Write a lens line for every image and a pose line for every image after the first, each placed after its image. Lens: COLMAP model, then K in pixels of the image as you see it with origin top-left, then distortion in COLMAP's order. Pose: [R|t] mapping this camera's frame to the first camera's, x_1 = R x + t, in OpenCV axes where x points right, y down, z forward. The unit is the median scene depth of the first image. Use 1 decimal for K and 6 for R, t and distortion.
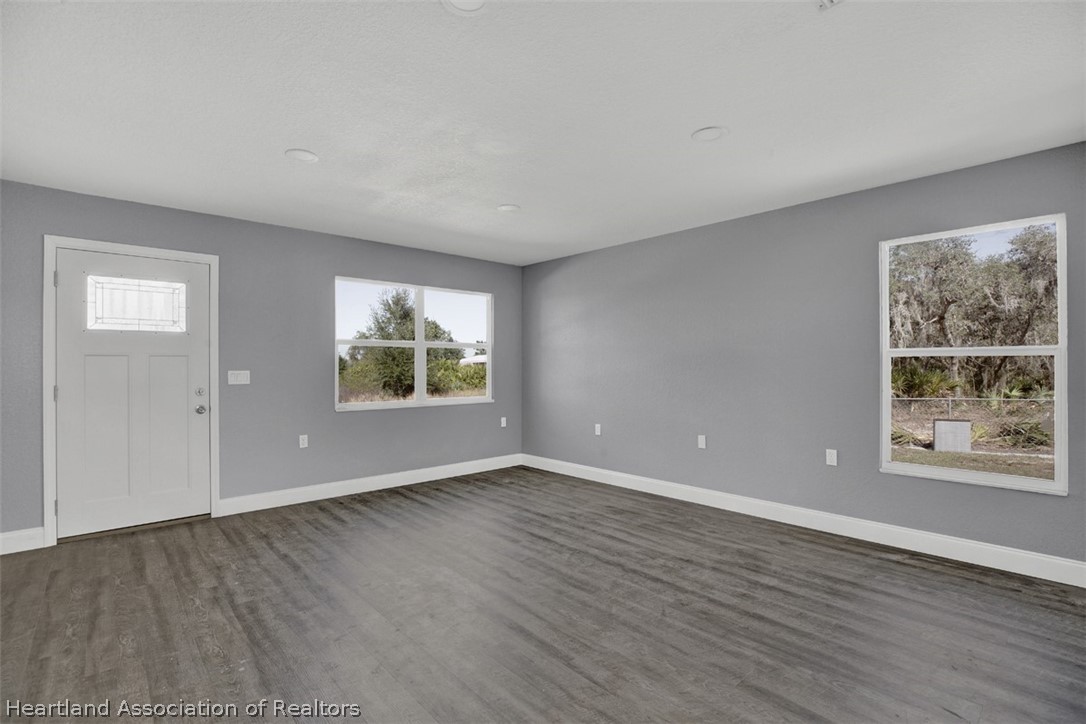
lens RADIAL K [[506.2, 0, 542.9], [0, 506.2, 365.4], [0, 0, 1]] dist [-0.025575, 0.000518]
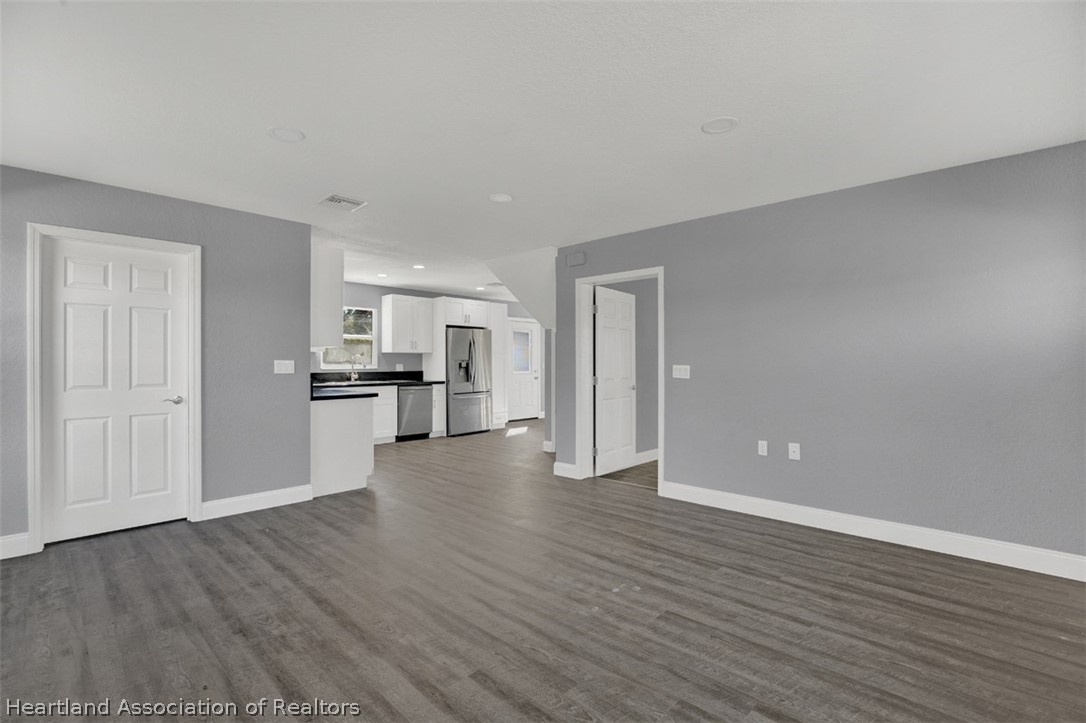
lens RADIAL K [[484.6, 0, 560.9], [0, 484.6, 361.4], [0, 0, 1]] dist [-0.021689, 0.000308]
pose [[-0.993833, 0.002742, -0.110856, -0.092167], [0.003175, 0.999988, -0.003735, 0.002398], [0.110844, -0.004064, -0.993829, 1.656299]]
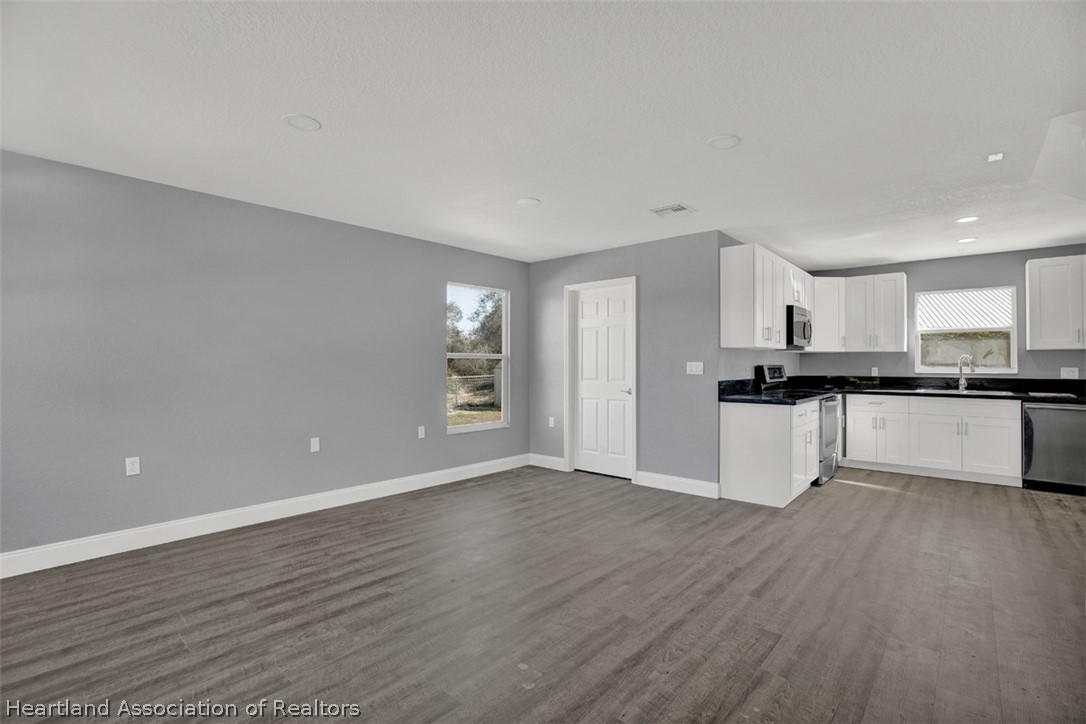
lens RADIAL K [[506.2, 0, 542.9], [0, 506.2, 365.4], [0, 0, 1]] dist [-0.025575, 0.000518]
pose [[-0.119543, 0.003025, 0.992824, -0.891636], [-0.001979, 0.999993, -0.003286, 0.007953], [-0.992827, -0.002358, -0.119536, 0.921620]]
